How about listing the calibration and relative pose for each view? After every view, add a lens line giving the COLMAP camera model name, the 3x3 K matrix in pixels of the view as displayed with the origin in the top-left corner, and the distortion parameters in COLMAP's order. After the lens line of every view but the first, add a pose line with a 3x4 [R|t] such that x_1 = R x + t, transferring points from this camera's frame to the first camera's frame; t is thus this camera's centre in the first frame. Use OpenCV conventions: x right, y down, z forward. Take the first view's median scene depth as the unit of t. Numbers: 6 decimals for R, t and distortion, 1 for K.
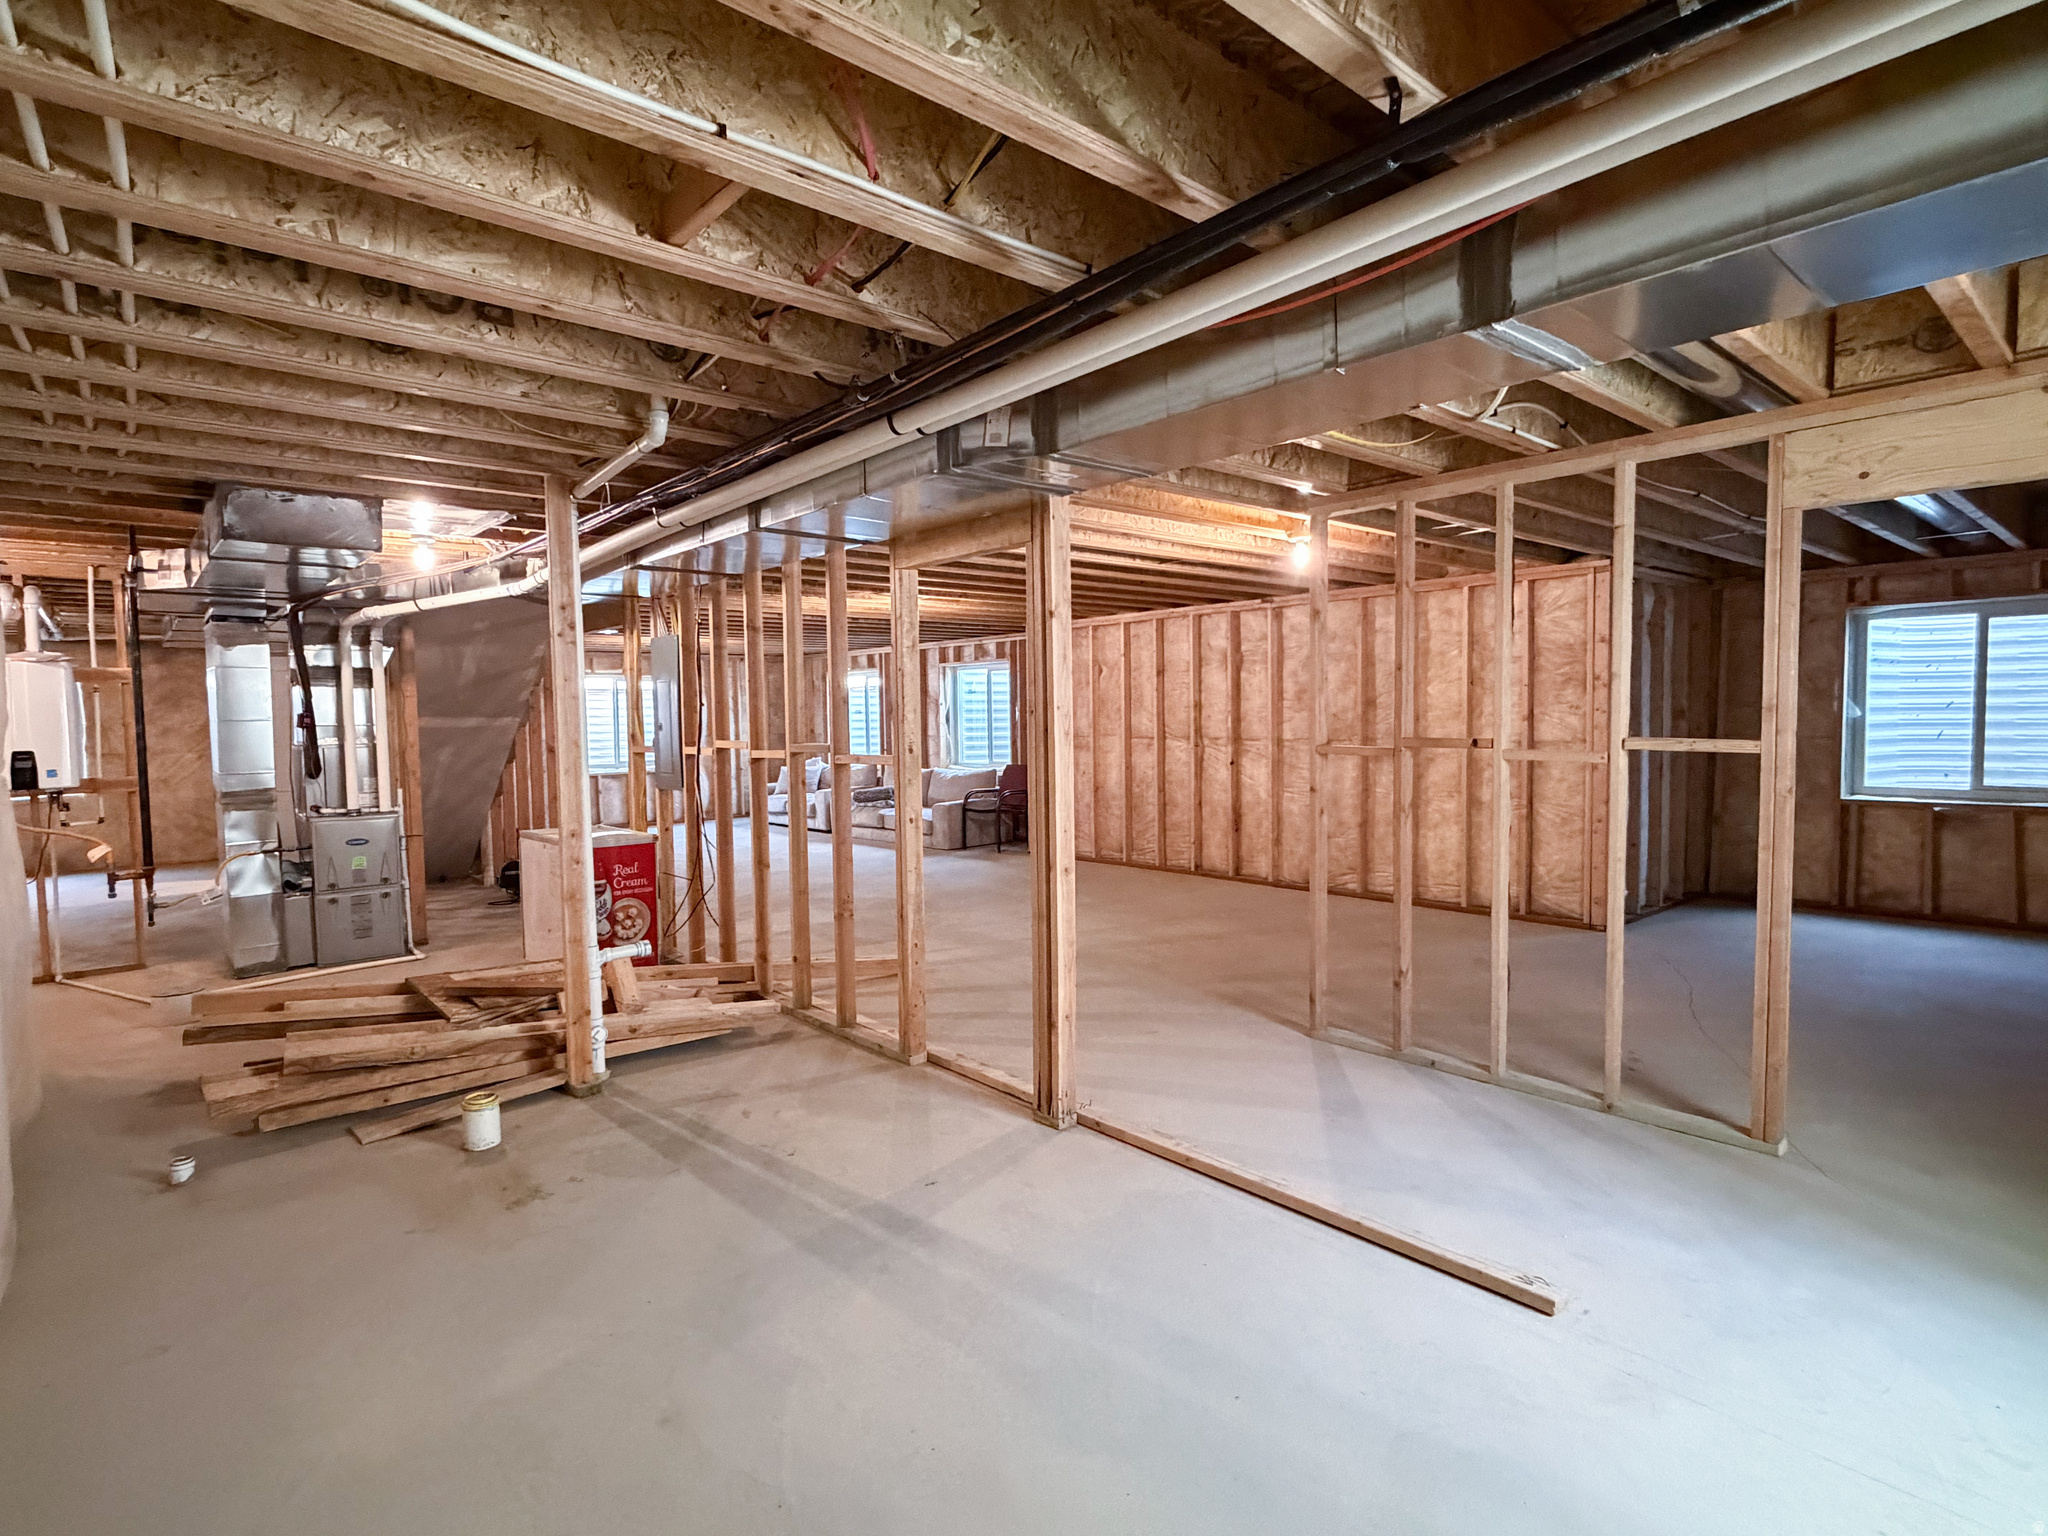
lens RADIAL K [[1030.1, 0, 1024.5], [0, 1030.1, 768.3], [0, 0, 1]] dist [-0.000198, -0.000005]
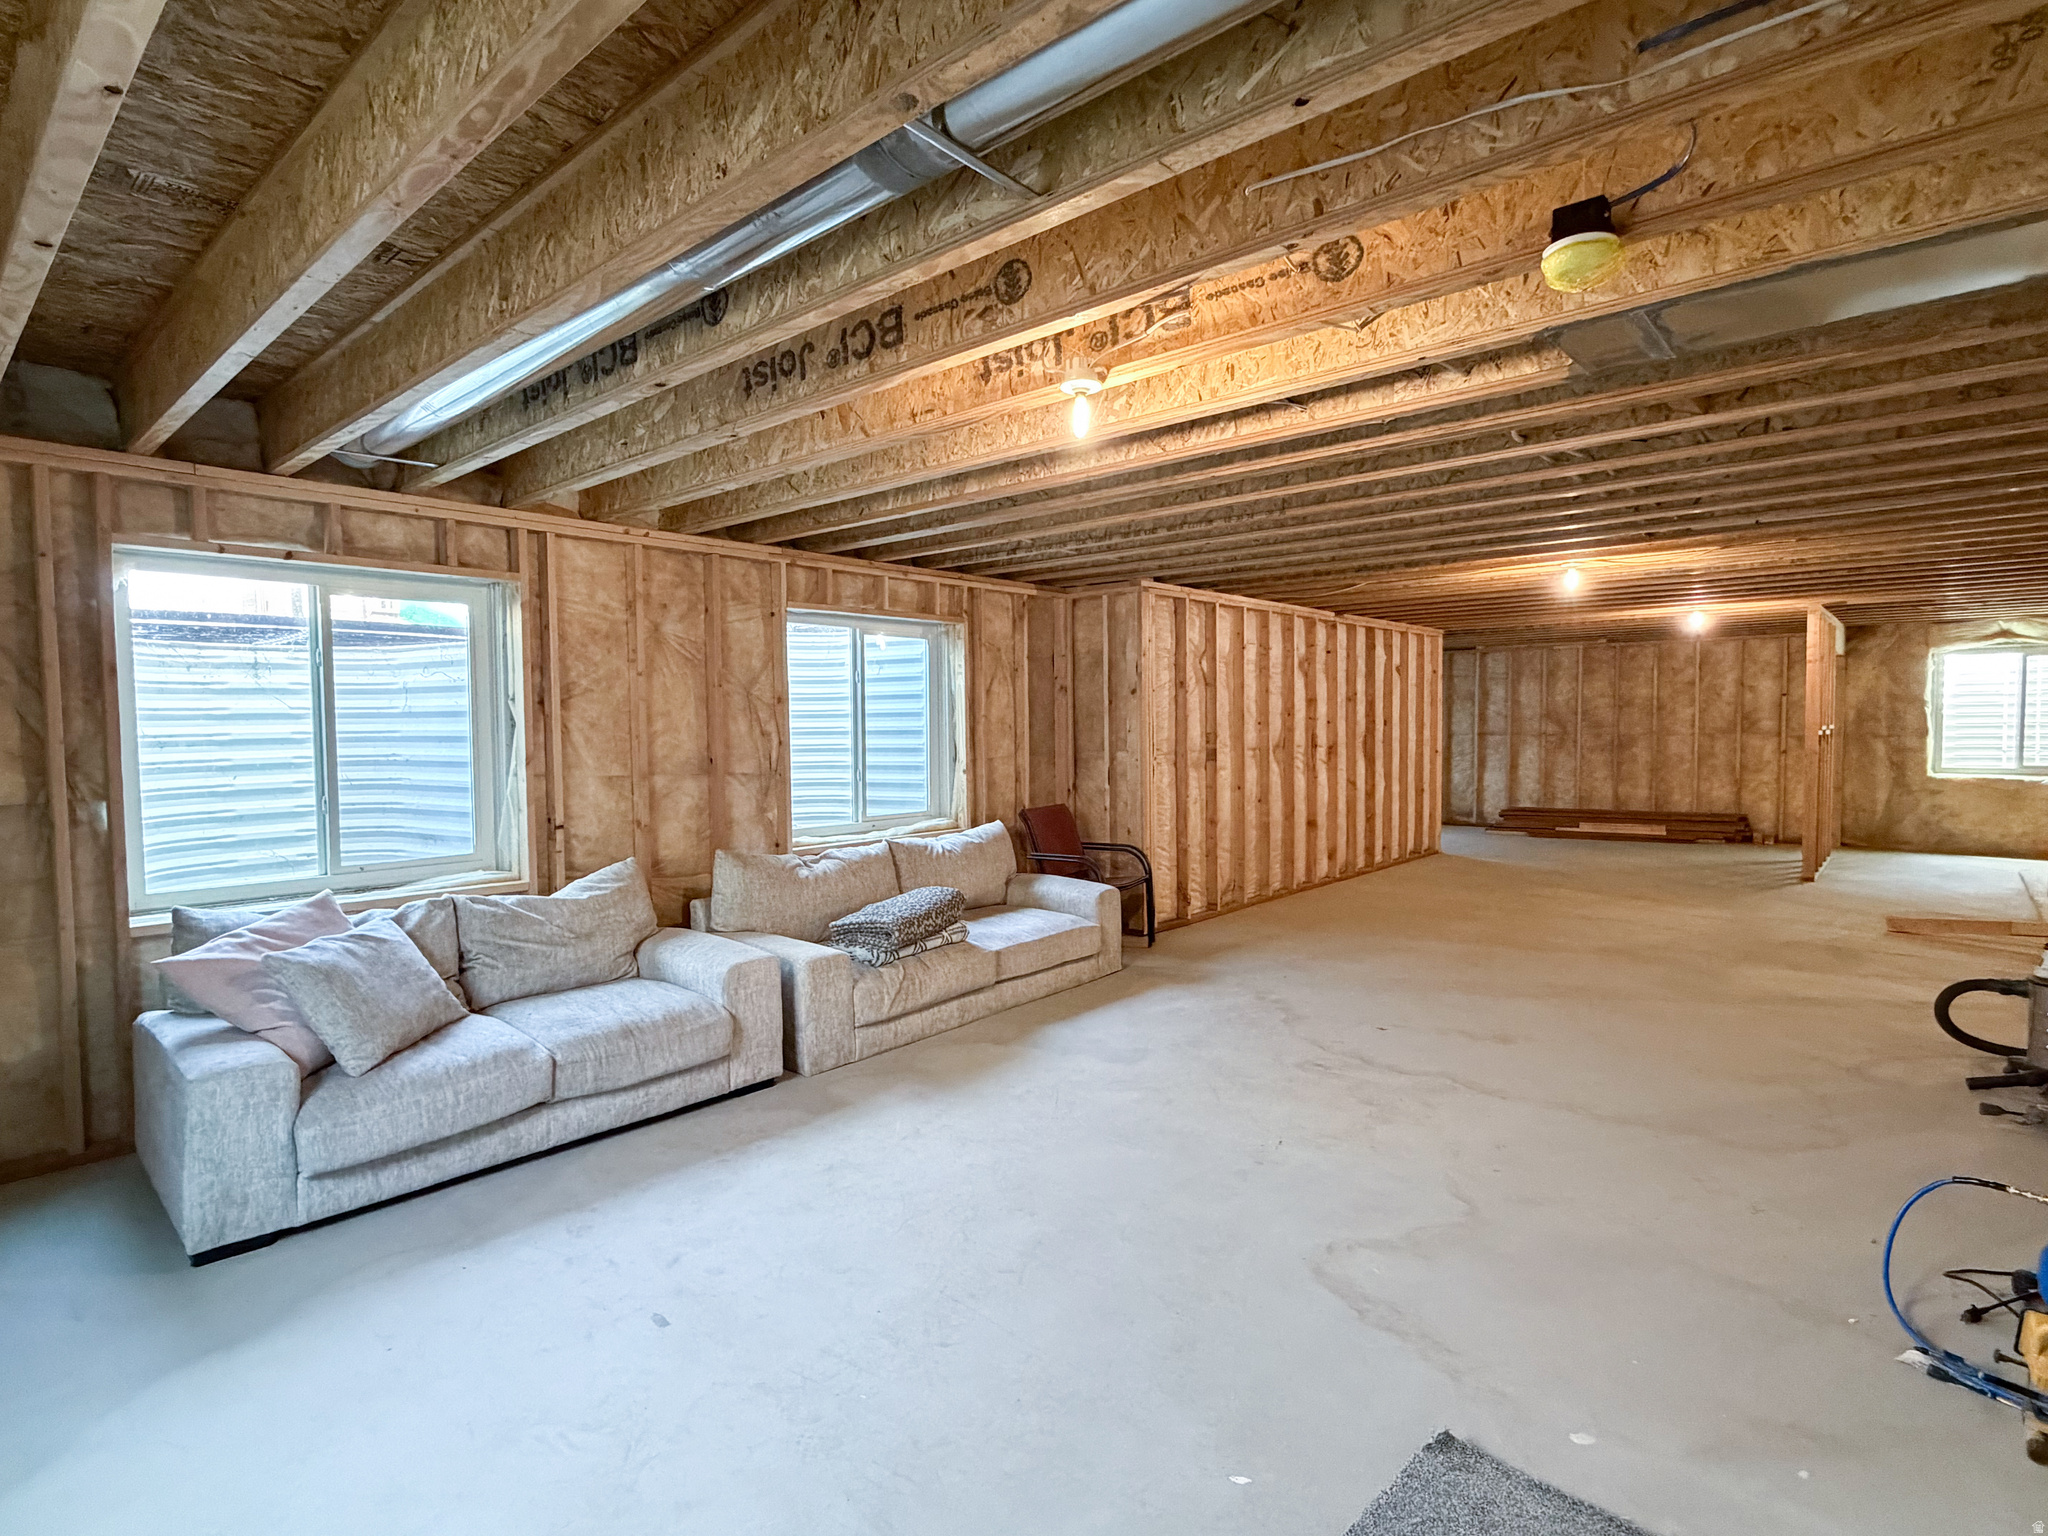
lens RADIAL K [[1030.1, 0, 1025.0], [0, 1030.1, 769.3], [0, 0, 1]] dist [-0.000198, -0.000005]
pose [[-0.140136, -0.027840, 0.989741, -0.621967], [0.062550, 0.997359, 0.036910, -0.050547], [-0.988155, 0.067080, -0.138025, 1.151667]]
